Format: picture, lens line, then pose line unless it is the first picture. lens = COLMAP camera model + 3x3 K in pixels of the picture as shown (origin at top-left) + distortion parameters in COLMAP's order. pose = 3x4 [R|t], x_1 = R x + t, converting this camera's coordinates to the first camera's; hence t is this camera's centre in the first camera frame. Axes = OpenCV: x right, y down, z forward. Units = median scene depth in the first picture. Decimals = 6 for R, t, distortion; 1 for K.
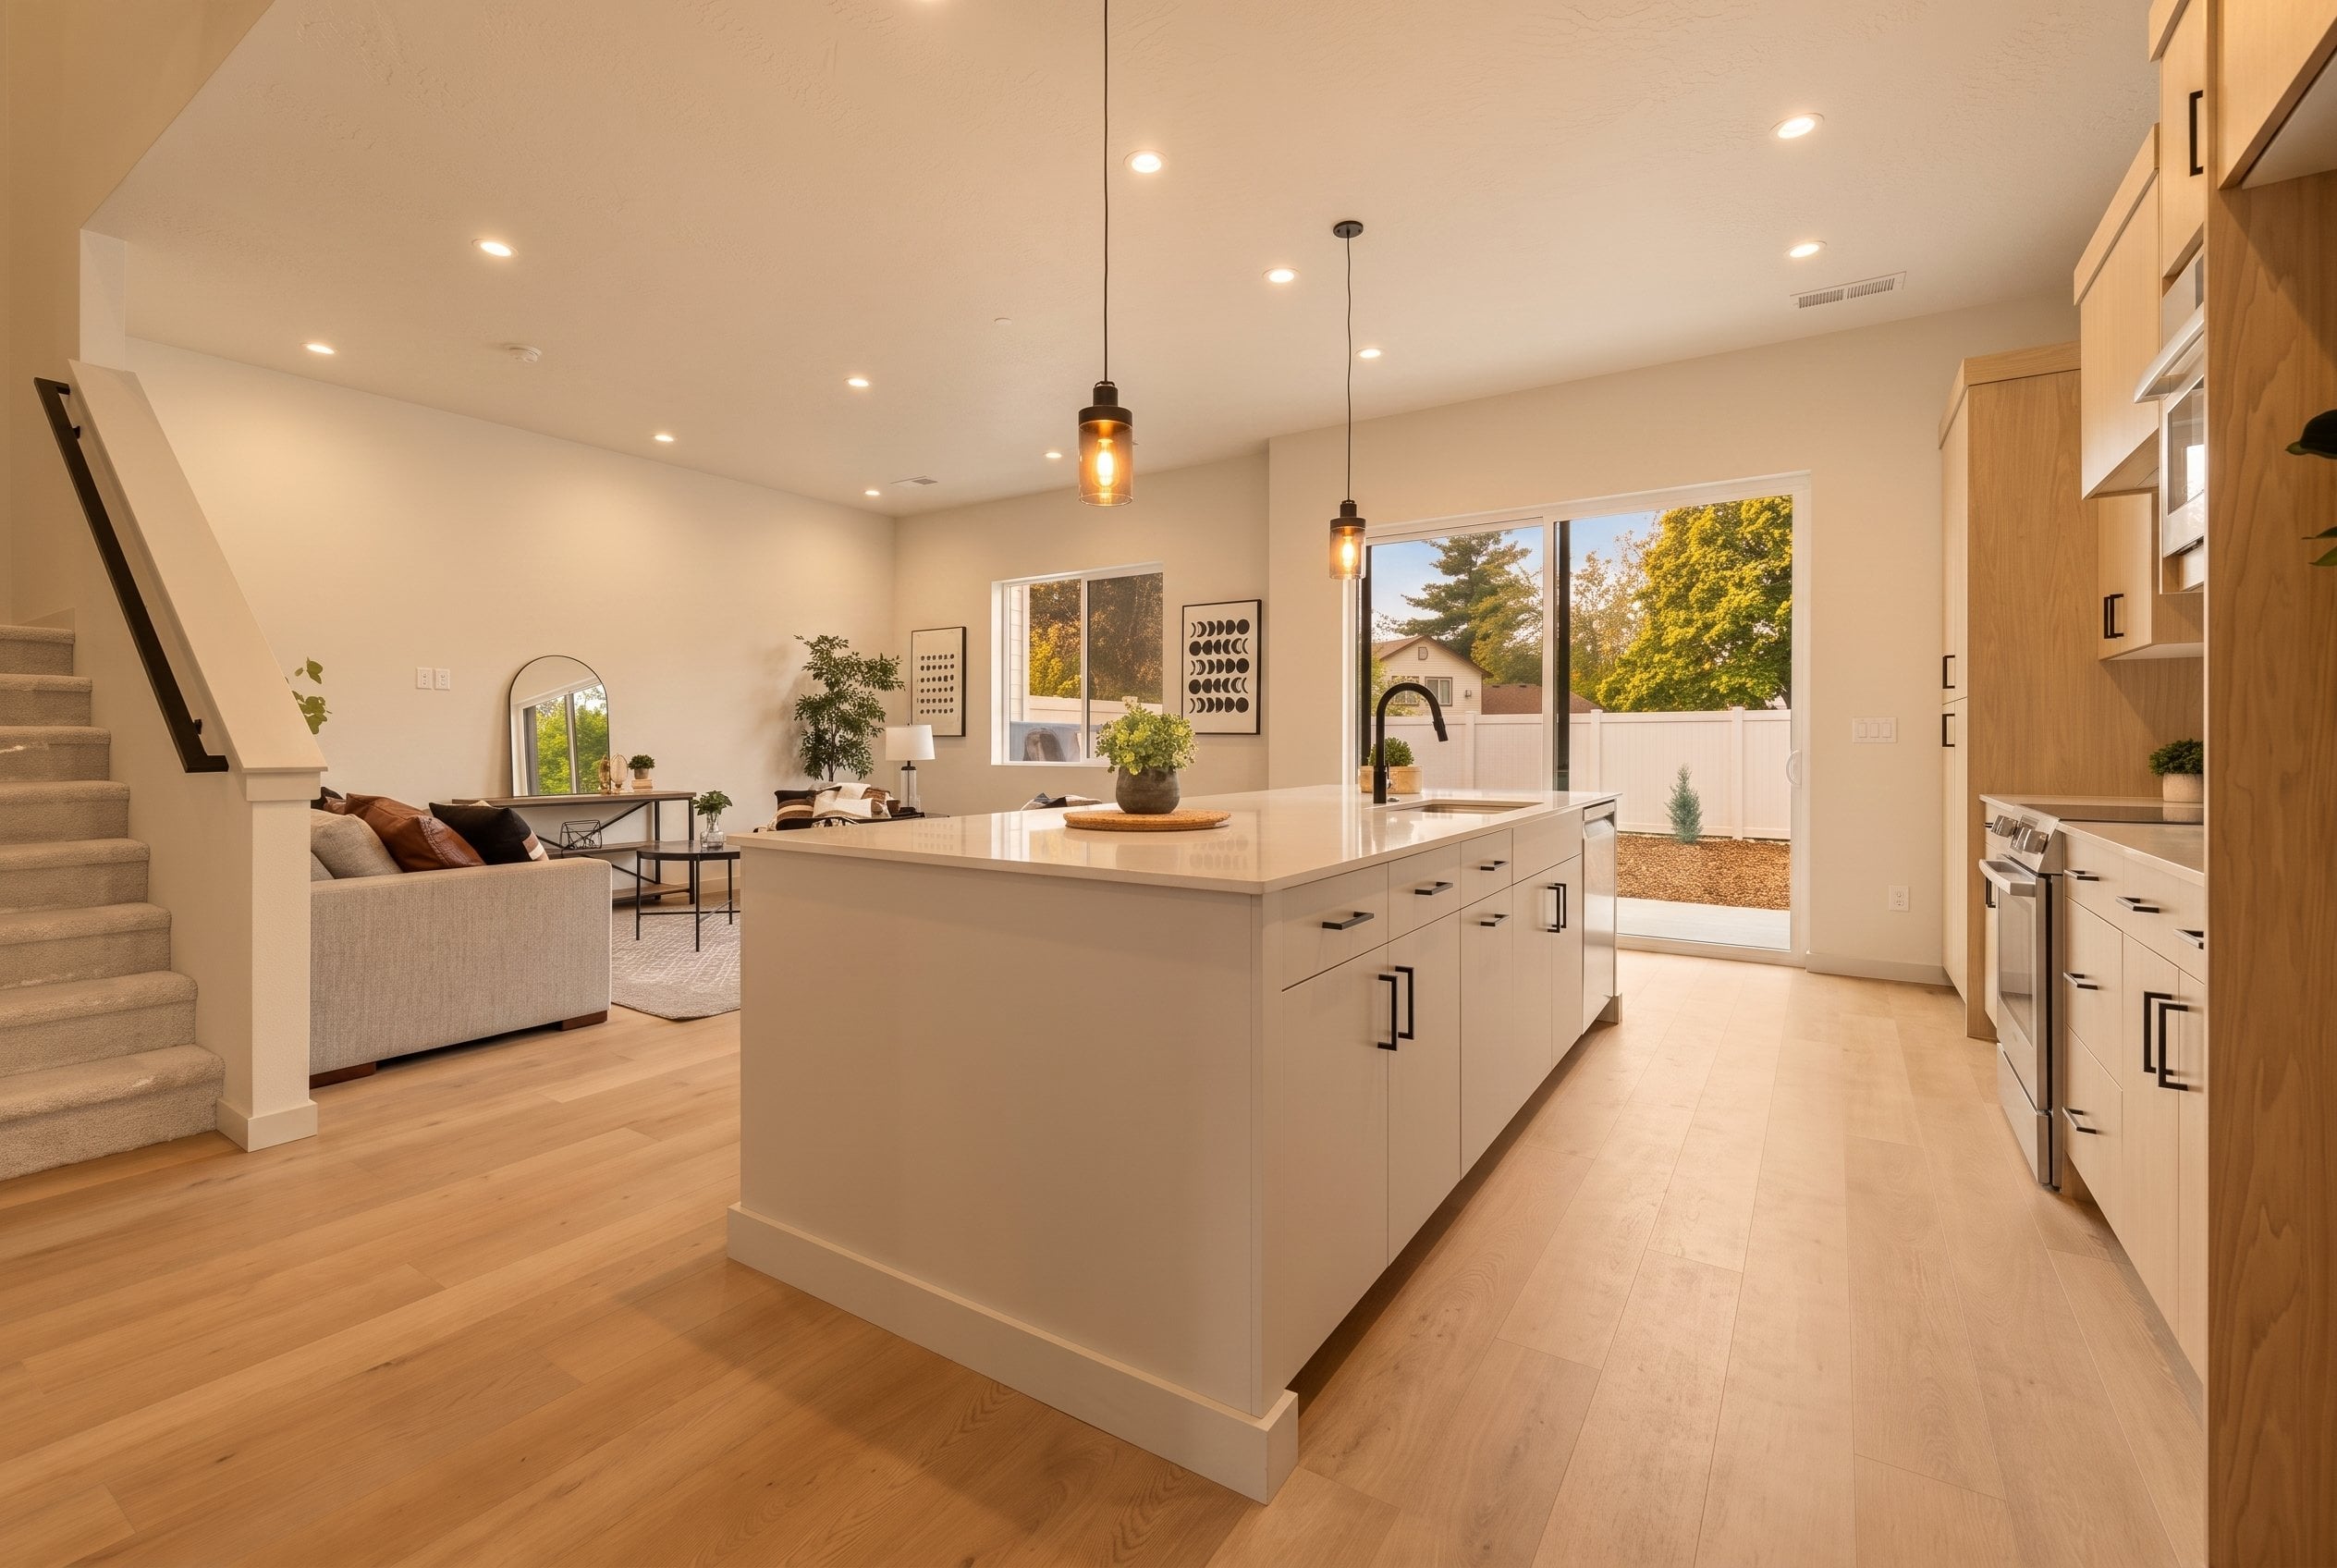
lens RADIAL K [[1015.8, 0, 1162.0], [0, 1015.8, 761.1], [0, 0, 1]] dist [-0.000477, -0.000644]
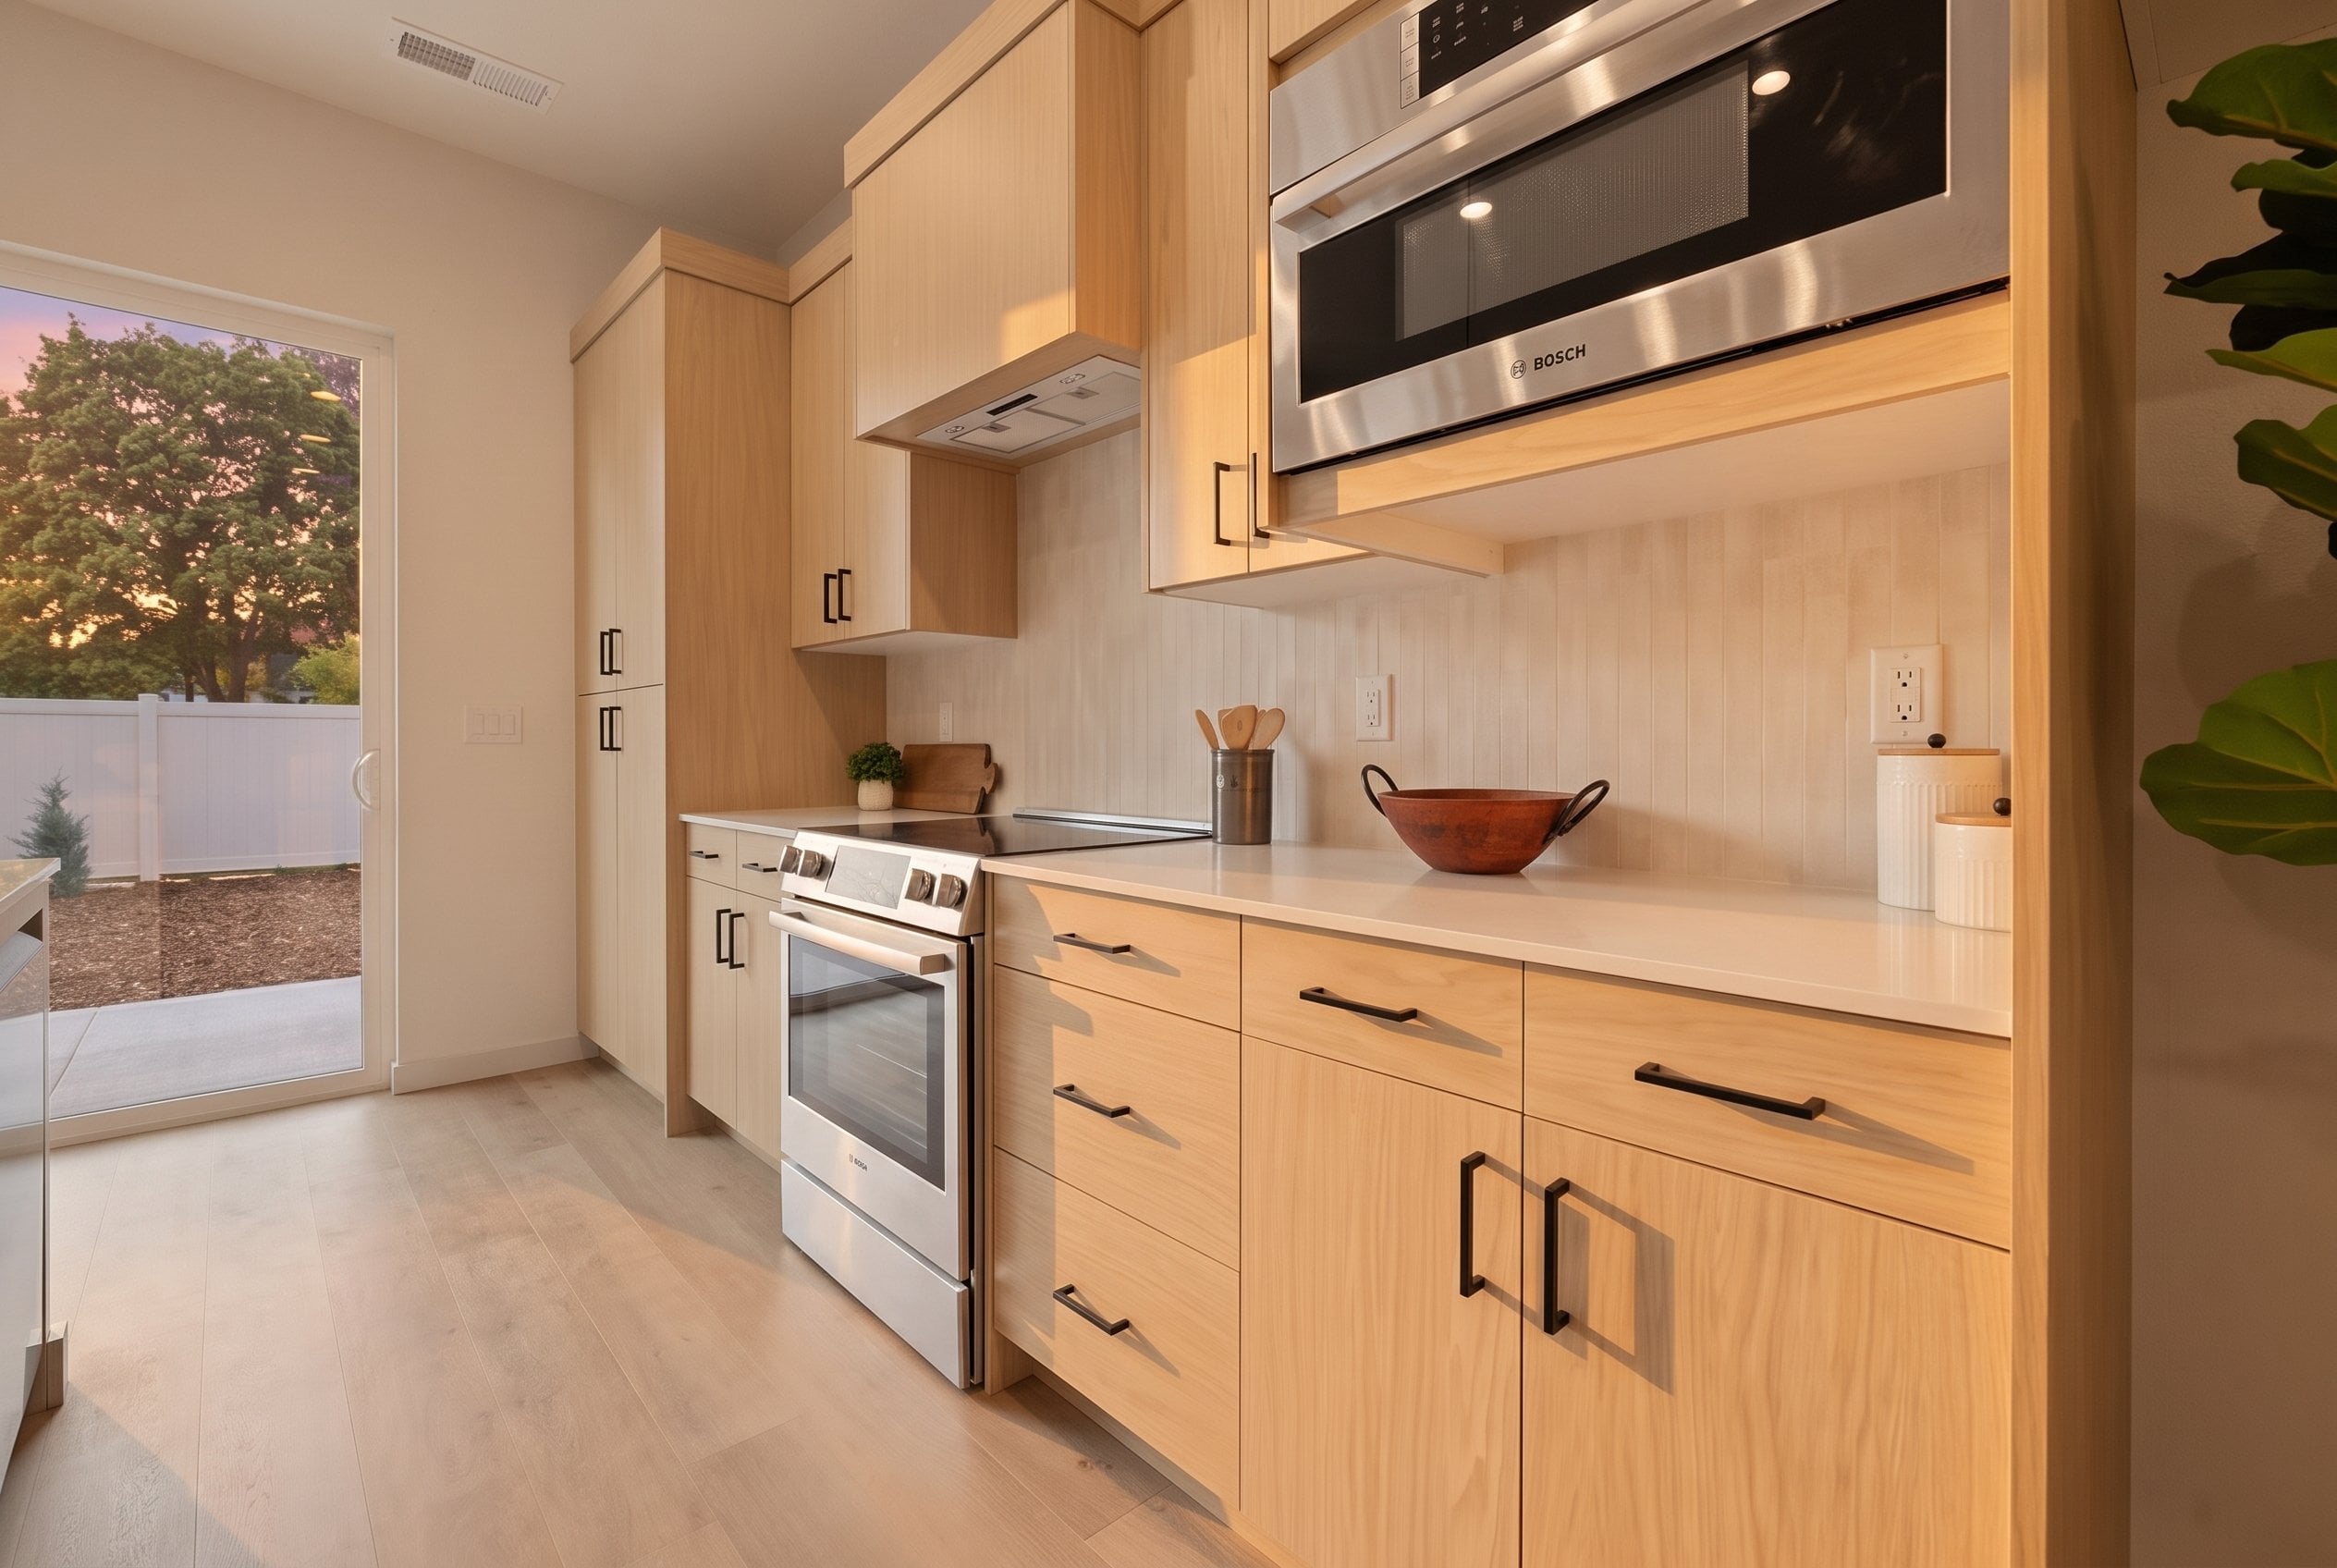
lens RADIAL K [[1015.8, 0, 1201.4], [0, 1015.8, 752.7], [0, 0, 1]] dist [-0.000477, -0.000644]
pose [[0.231249, -0.000986, 0.972894, 0.158741], [0.013179, 0.999911, -0.002119, -0.005863], [-0.972805, 0.013311, 0.231242, 0.448257]]
